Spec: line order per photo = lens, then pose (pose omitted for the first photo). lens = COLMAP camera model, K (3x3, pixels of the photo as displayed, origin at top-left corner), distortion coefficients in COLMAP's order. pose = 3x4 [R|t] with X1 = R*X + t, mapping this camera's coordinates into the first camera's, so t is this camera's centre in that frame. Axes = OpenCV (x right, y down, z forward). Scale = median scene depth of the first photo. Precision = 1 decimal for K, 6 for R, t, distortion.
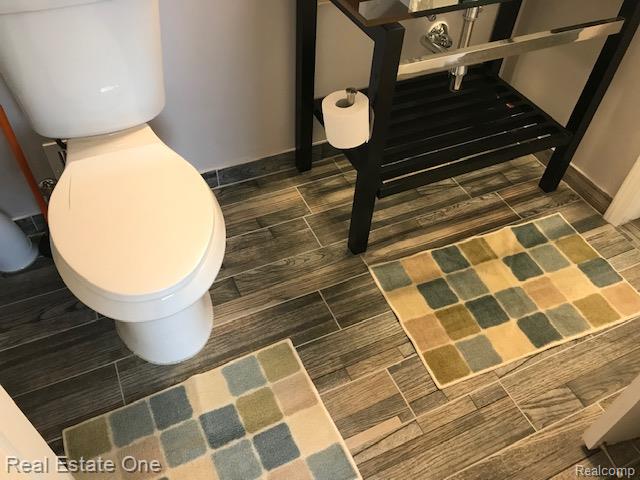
lens RADIAL K [[526.7, 0, 314.7], [0, 526.7, 239.4], [0, 0, 1]] dist [0.061513, -0.102466]
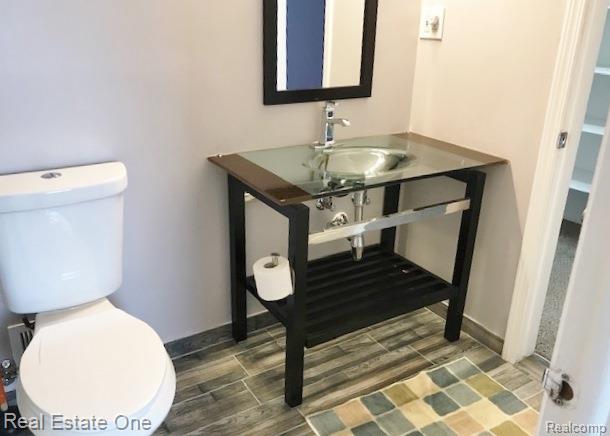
lens RADIAL K [[525.5, 0, 303.9], [0, 525.5, 214.4], [0, 0, 1]] dist [0.091838, -0.195935]
pose [[0.991051, -0.057741, 0.120346, -0.006908], [0.103805, 0.900197, -0.422929, 0.128670], [-0.083915, 0.431637, 0.898136, -0.147087]]
